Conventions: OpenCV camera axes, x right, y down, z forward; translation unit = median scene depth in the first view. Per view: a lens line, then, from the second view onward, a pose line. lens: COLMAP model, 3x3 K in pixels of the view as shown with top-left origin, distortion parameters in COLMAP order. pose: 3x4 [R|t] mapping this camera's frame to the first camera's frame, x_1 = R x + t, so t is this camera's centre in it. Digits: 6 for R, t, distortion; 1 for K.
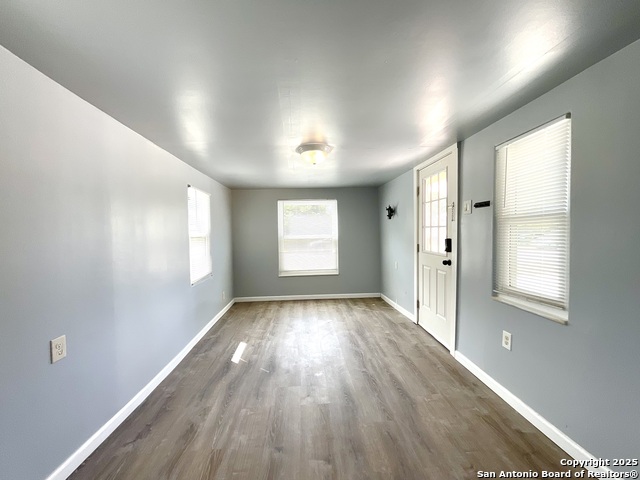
lens RADIAL K [[258.3, 0, 319.6], [0, 258.3, 240.1], [0, 0, 1]] dist [-0.005712, 0.001034]
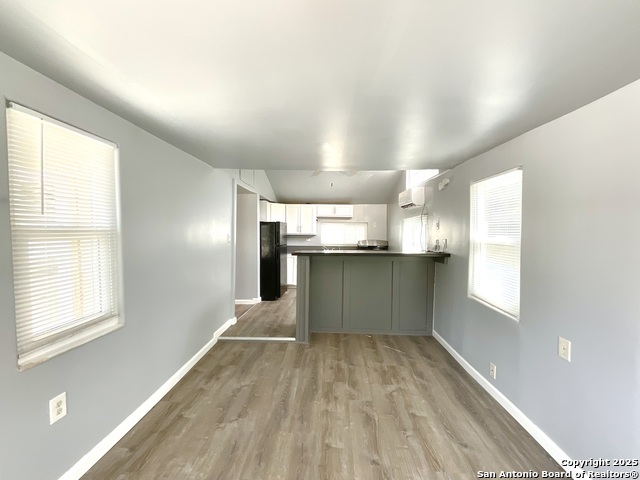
lens RADIAL K [[258.3, 0, 320.0], [0, 258.3, 242.2], [0, 0, 1]] dist [-0.005712, 0.001034]
pose [[-0.993744, 0.000007, 0.111680, -0.030708], [0.006793, 0.998152, 0.060381, -0.060327], [-0.111473, 0.060762, -0.991908, 1.052719]]
